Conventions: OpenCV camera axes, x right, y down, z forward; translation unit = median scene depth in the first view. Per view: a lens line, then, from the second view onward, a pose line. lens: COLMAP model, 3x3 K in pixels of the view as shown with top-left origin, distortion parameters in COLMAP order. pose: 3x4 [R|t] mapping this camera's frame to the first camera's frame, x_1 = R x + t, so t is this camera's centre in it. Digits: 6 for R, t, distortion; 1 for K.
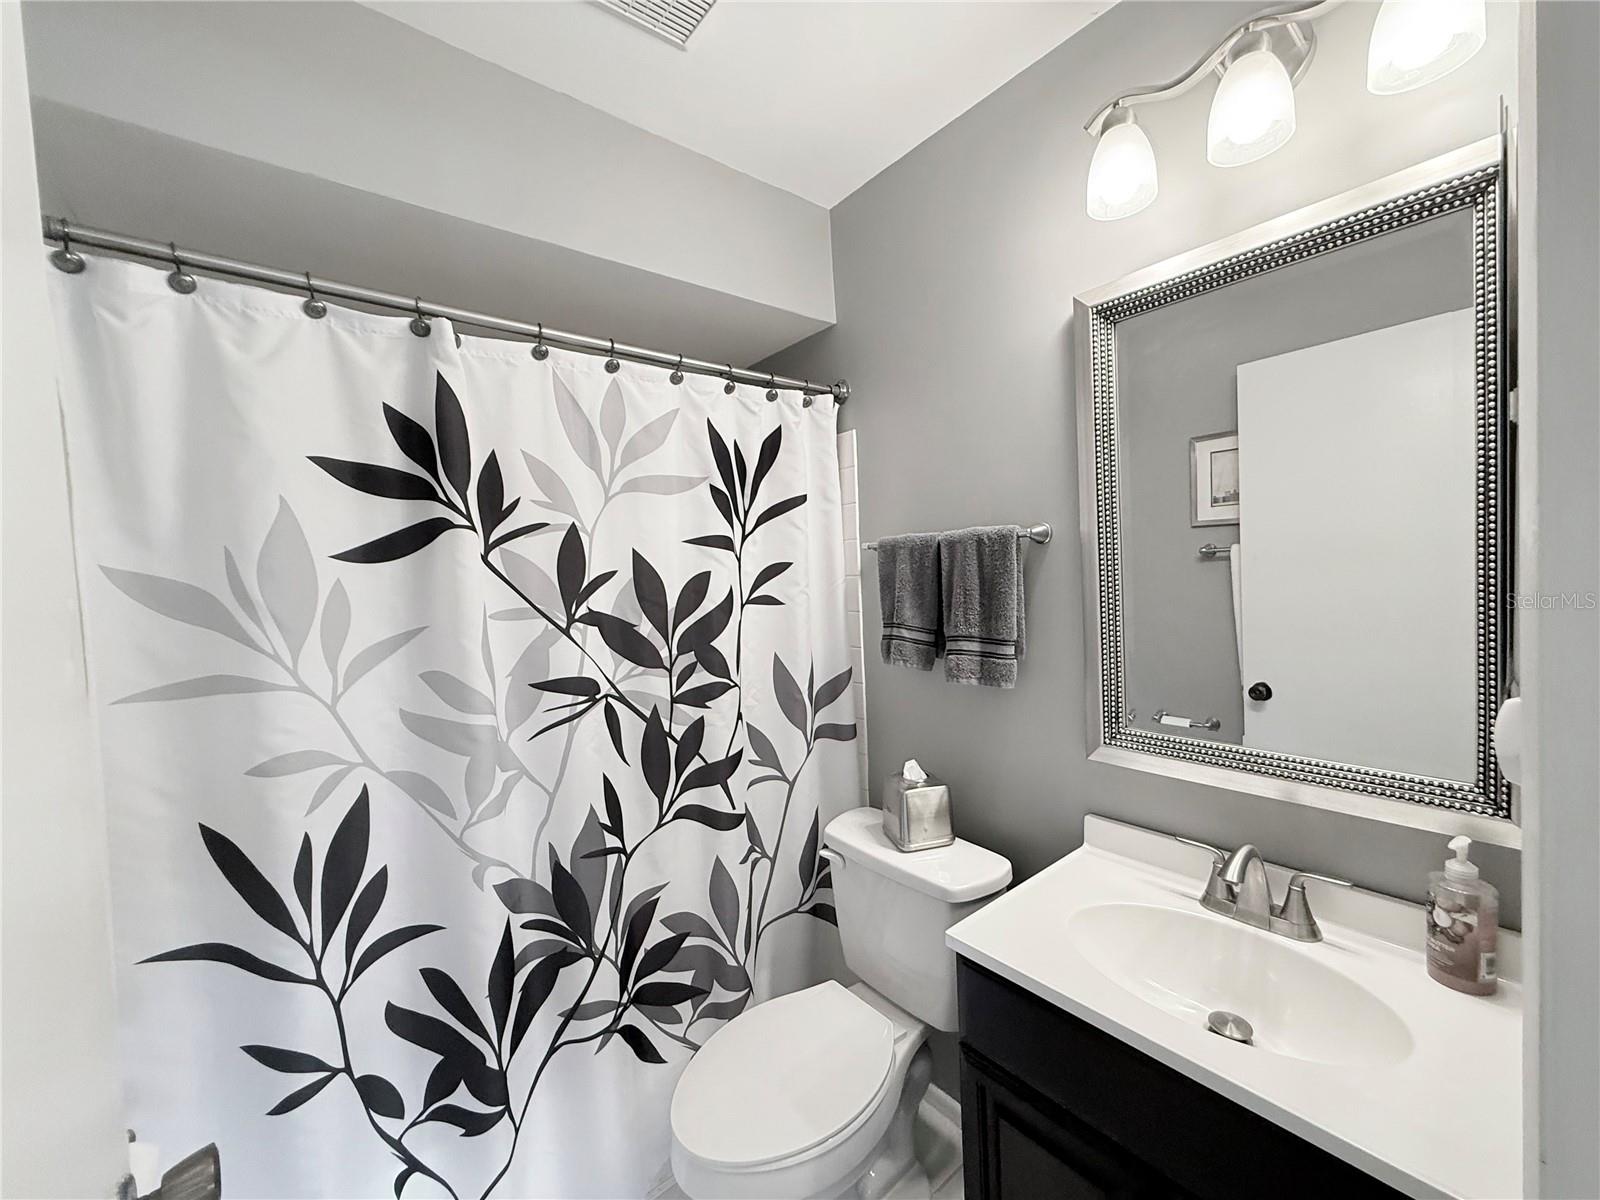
lens RADIAL K [[644.9, 0, 797.8], [0, 644.9, 596.0], [0, 0, 1]] dist [-0.000826, -0.000322]
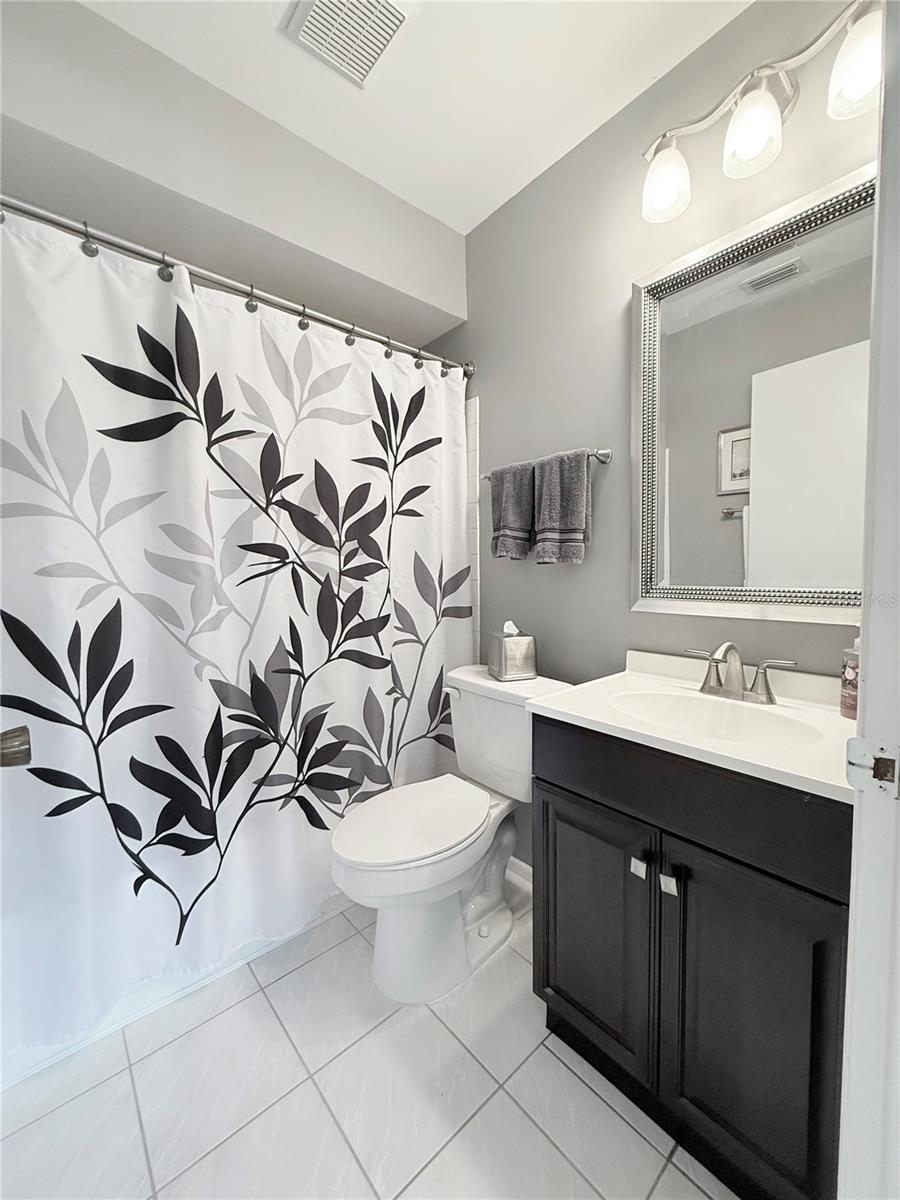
lens RADIAL K [[483.7, 0, 451.1], [0, 483.7, 600.7], [0, 0, 1]] dist [-0.000826, -0.000322]
pose [[0.999009, 0.031423, 0.031526, 0.016388], [-0.031982, 0.999337, 0.017376, 0.227607], [-0.030959, -0.018367, 0.999352, -0.065854]]
